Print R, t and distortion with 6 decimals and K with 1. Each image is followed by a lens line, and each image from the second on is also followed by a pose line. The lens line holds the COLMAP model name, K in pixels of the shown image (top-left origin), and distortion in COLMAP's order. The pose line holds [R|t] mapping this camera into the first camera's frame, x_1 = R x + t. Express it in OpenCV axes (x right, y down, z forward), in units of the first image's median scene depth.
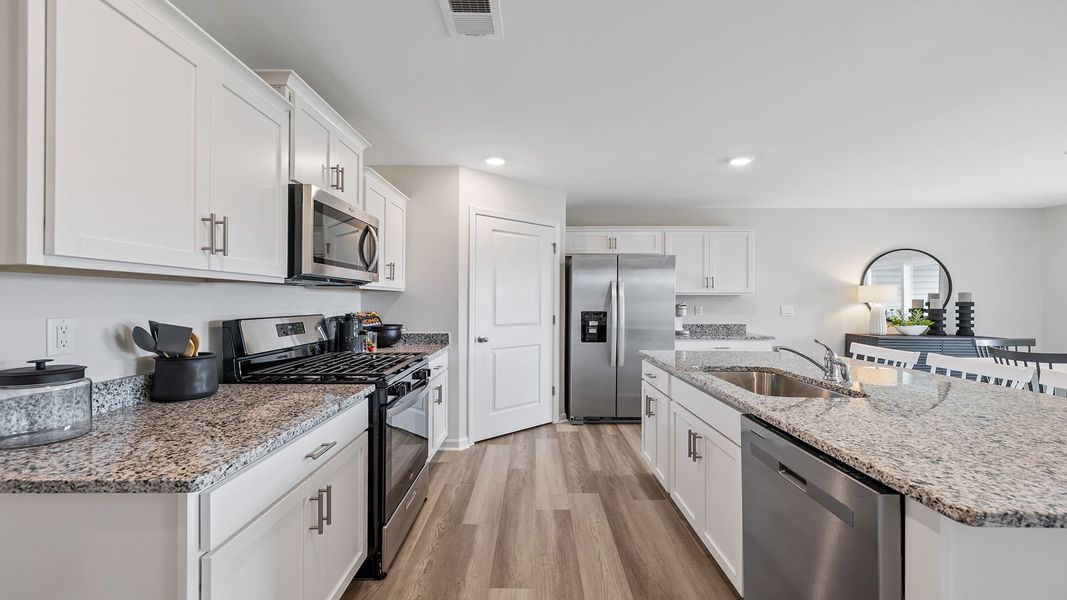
lens RADIAL K [[460.2, 0, 532.5], [0, 460.2, 298.4], [0, 0, 1]] dist [0.000021, 0.000793]
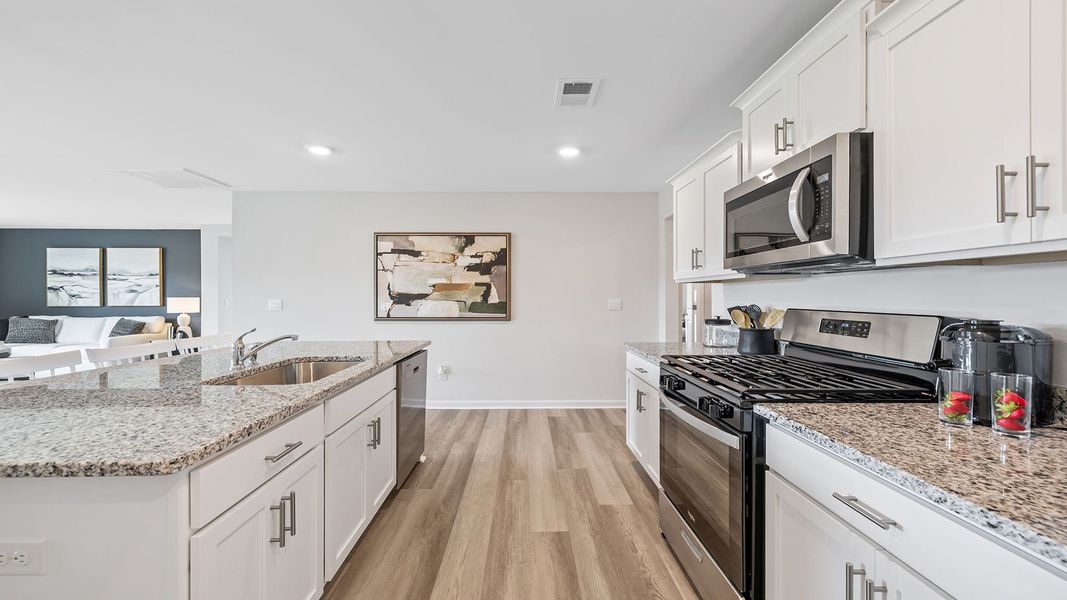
lens RADIAL K [[460.2, 0, 531.0], [0, 460.2, 295.9], [0, 0, 1]] dist [0.000021, 0.000793]
pose [[-0.999768, -0.004516, -0.021053, 0.013891], [-0.004482, 0.999989, -0.001643, 0.007974], [0.021060, -0.001549, -0.999777, 0.963343]]
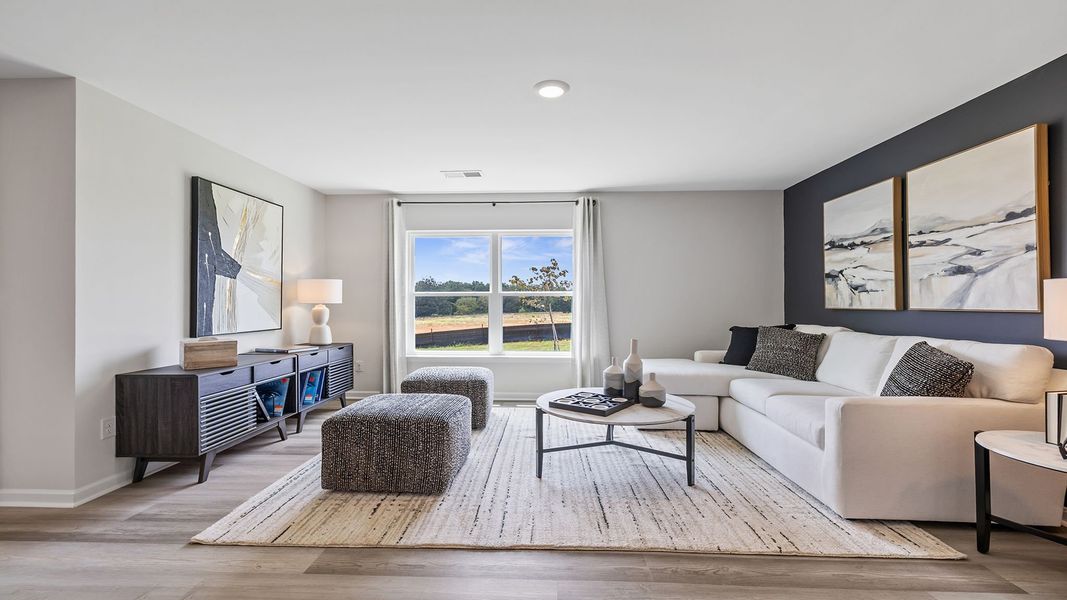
lens RADIAL K [[460.2, 0, 535.5], [0, 460.2, 296.7], [0, 0, 1]] dist [0.000021, 0.000793]
pose [[0.028247, 0.008967, 0.999561, 0.799363], [0.002105, 0.999957, -0.009030, 0.034691], [-0.999599, 0.002360, 0.028227, -0.194498]]
